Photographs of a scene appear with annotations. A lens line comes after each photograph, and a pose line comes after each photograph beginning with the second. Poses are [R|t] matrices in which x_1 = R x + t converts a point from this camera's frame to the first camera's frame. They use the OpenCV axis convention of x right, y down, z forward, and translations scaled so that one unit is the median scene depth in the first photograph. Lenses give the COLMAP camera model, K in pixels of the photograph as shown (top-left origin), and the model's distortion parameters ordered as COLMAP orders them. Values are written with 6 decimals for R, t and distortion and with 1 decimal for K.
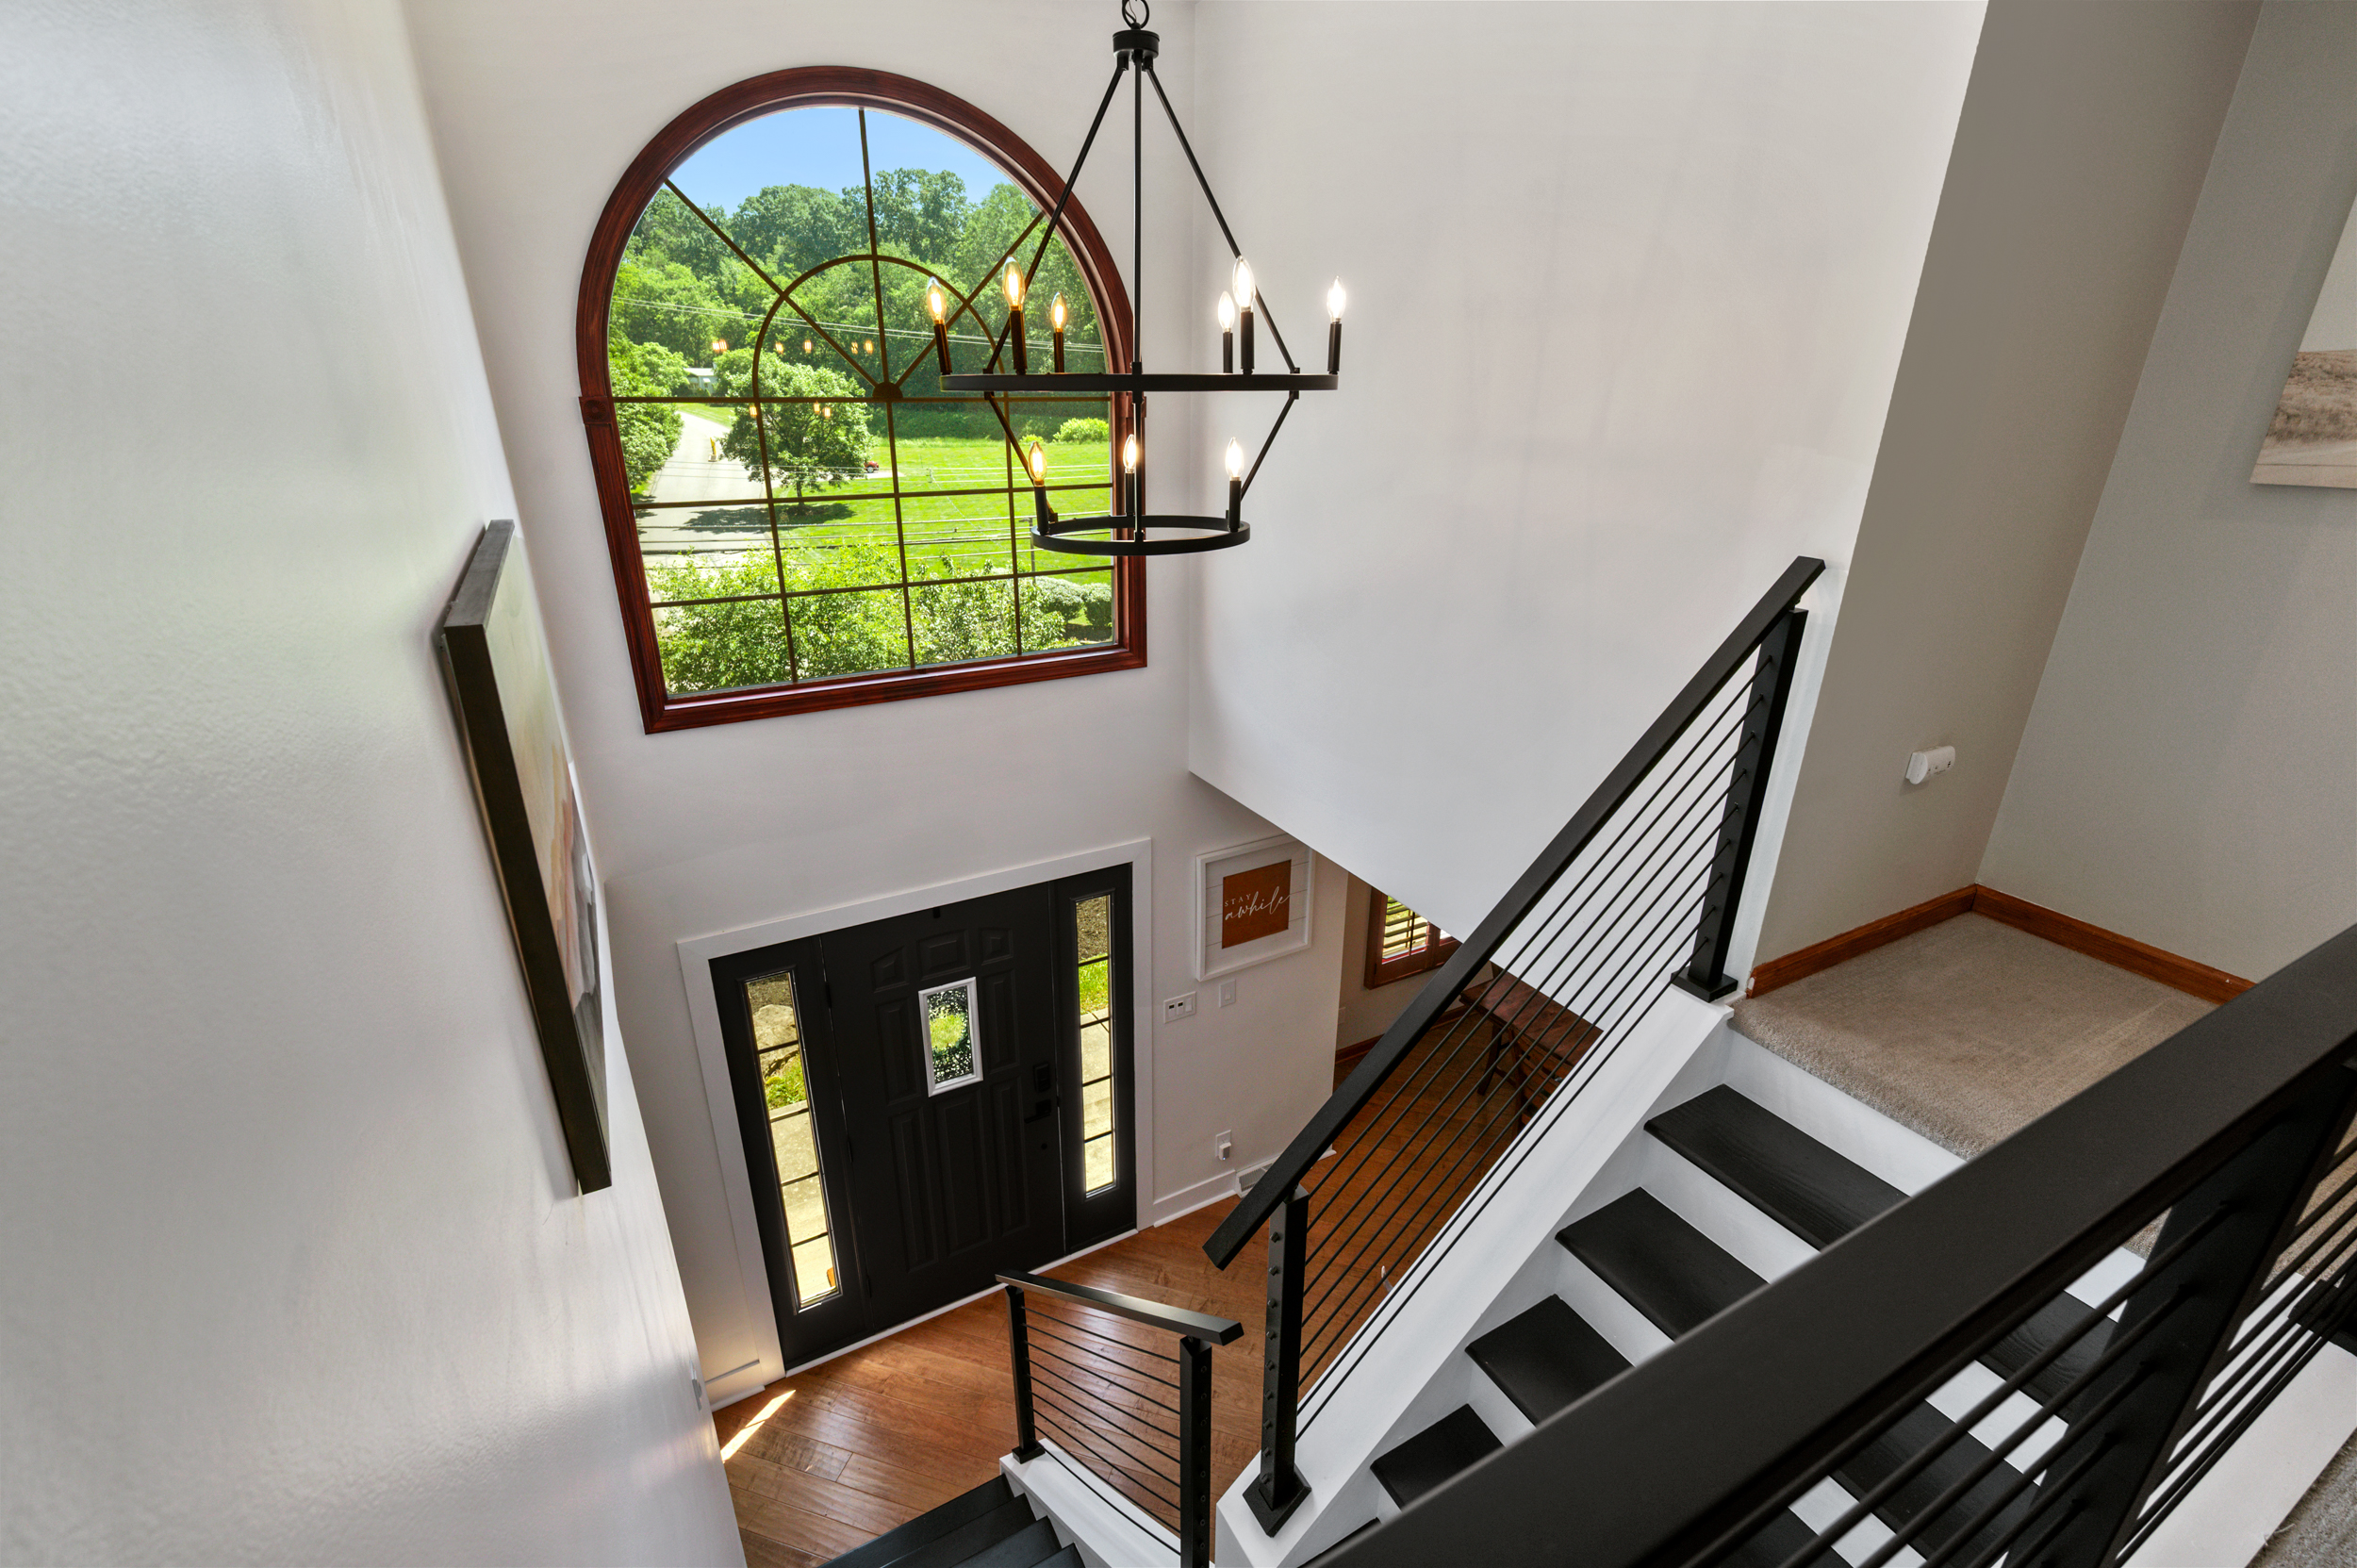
lens RADIAL K [[1027.6, 0, 1177.8], [0, 1027.6, 786.5], [0, 0, 1]] dist [0.002936, -0.000162]
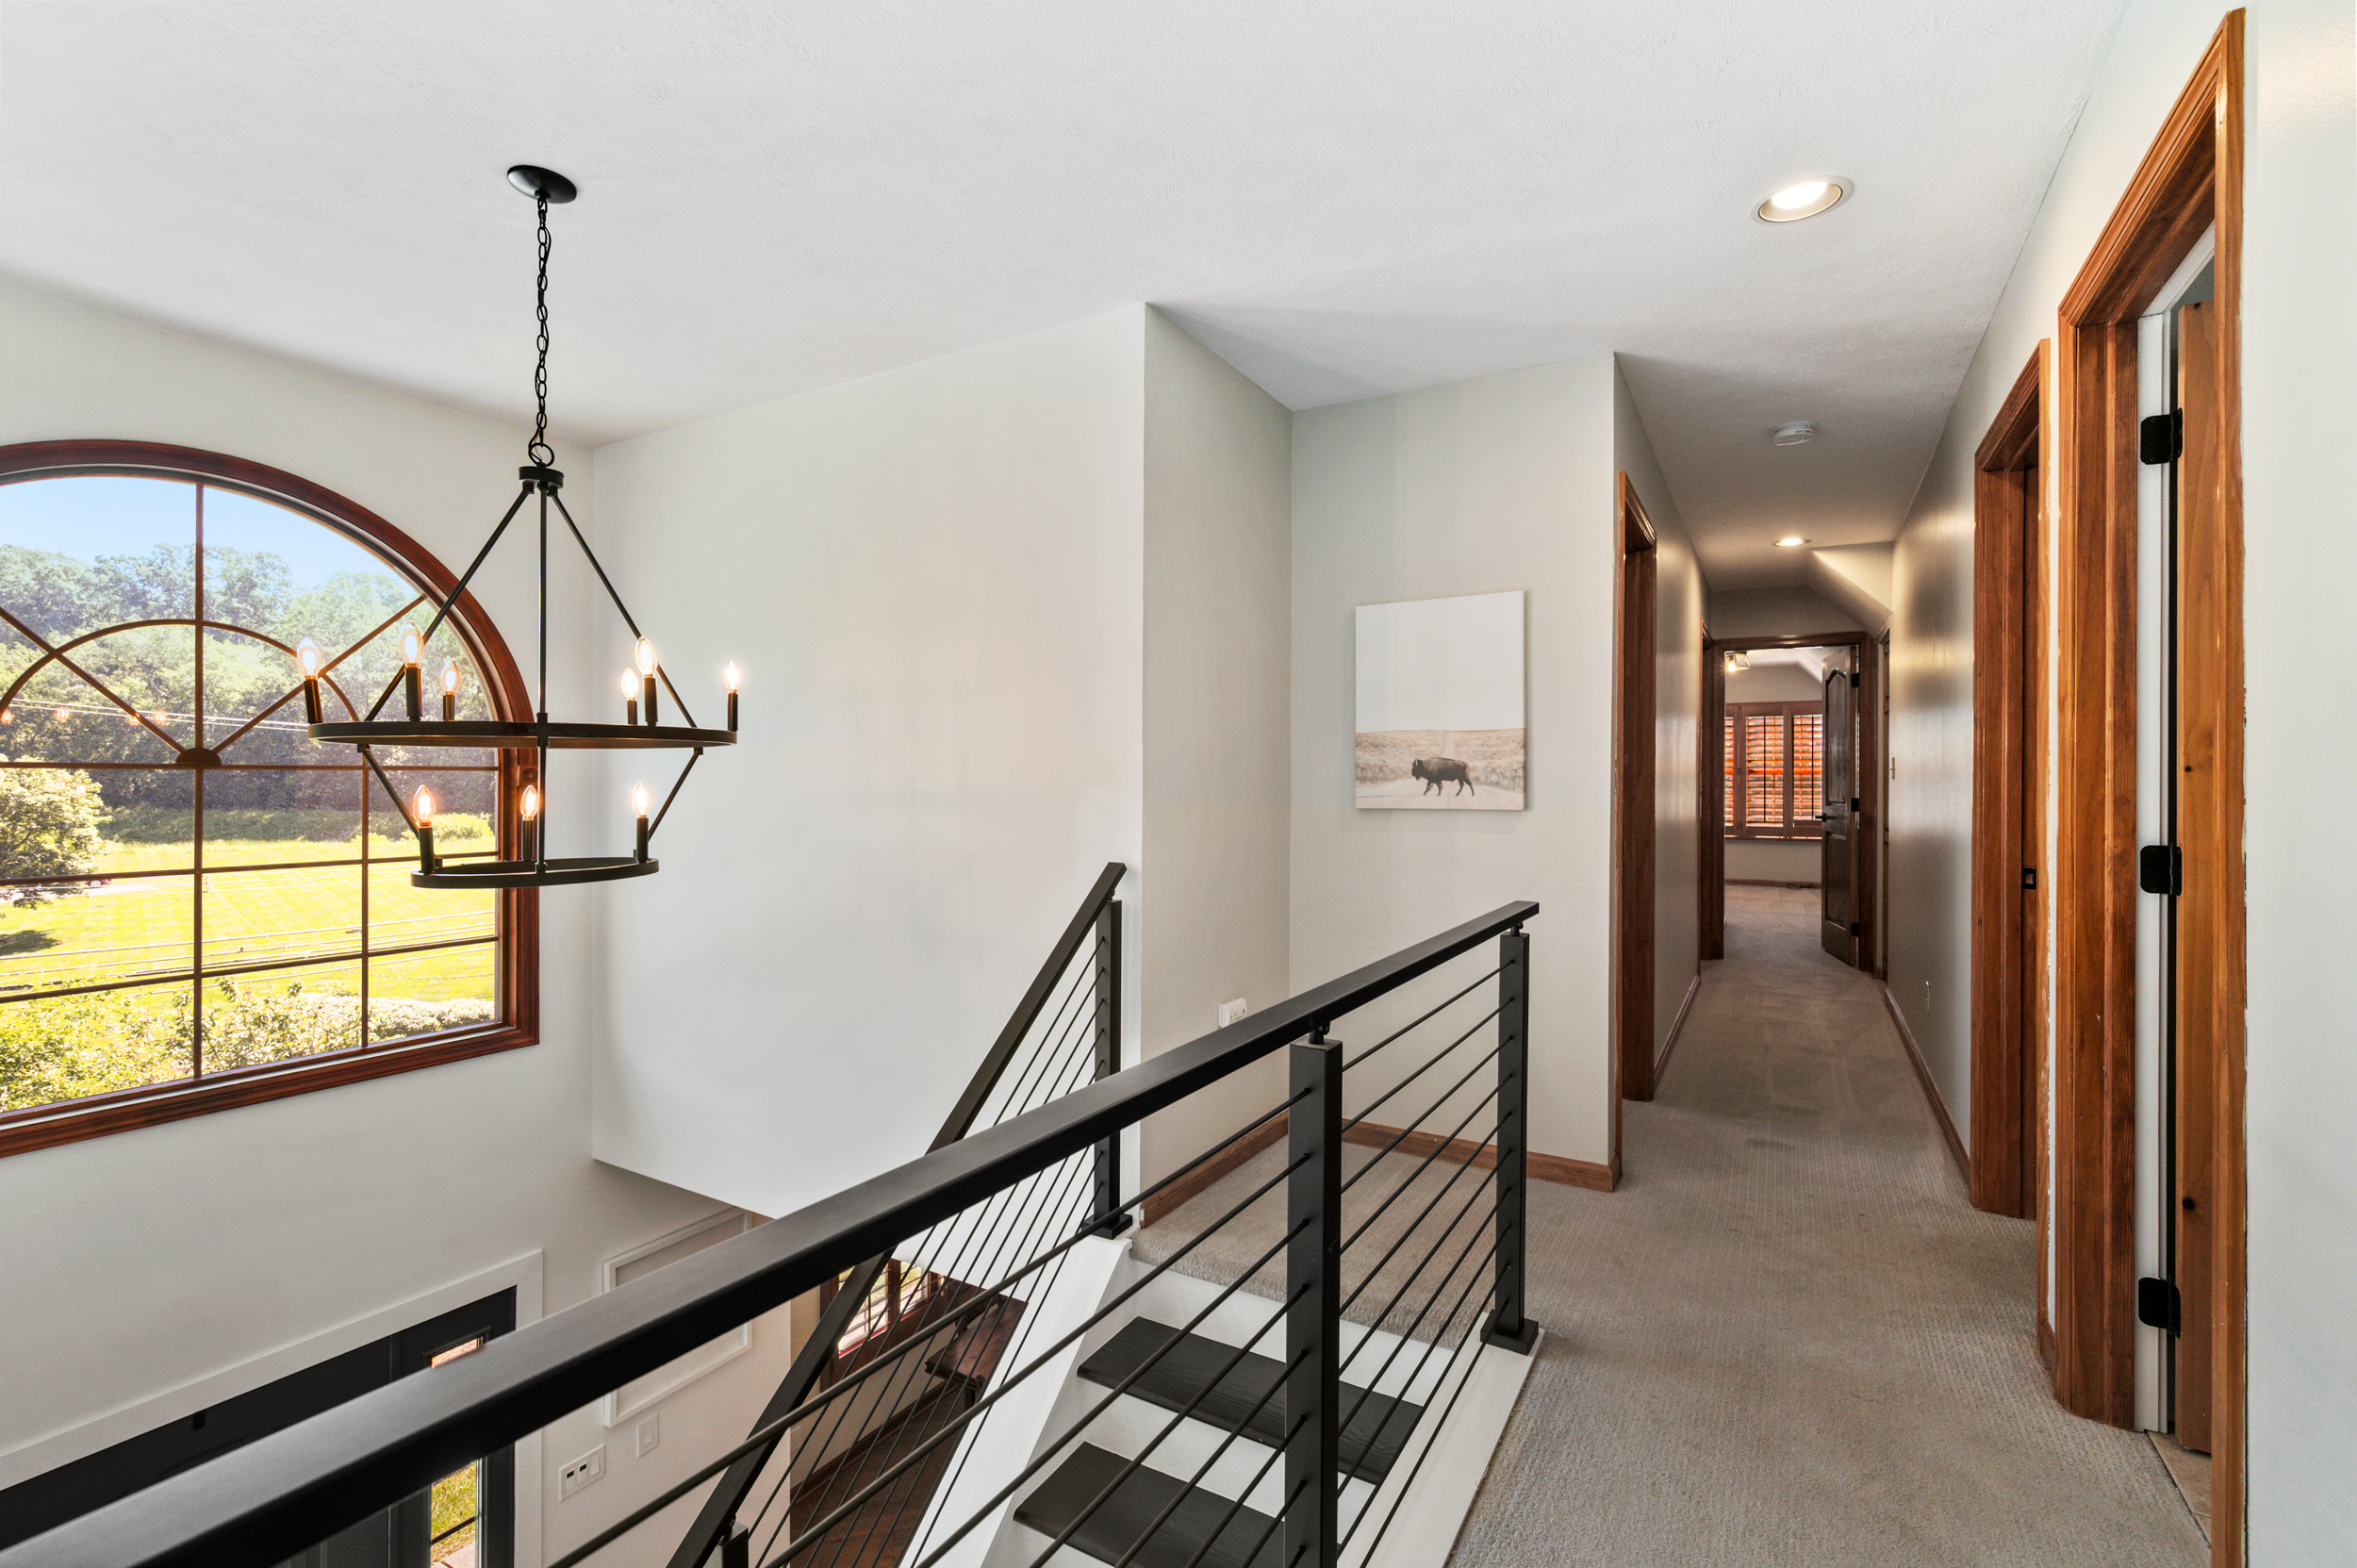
lens RADIAL K [[1027.6, 0, 1174.1], [0, 1027.6, 779.3], [0, 0, 1]] dist [0.002936, -0.000162]
pose [[0.862928, -0.003251, 0.505316, -0.008871], [0.185971, 0.931841, -0.311588, 0.110608], [-0.469861, 0.362853, 0.804716, -0.170295]]
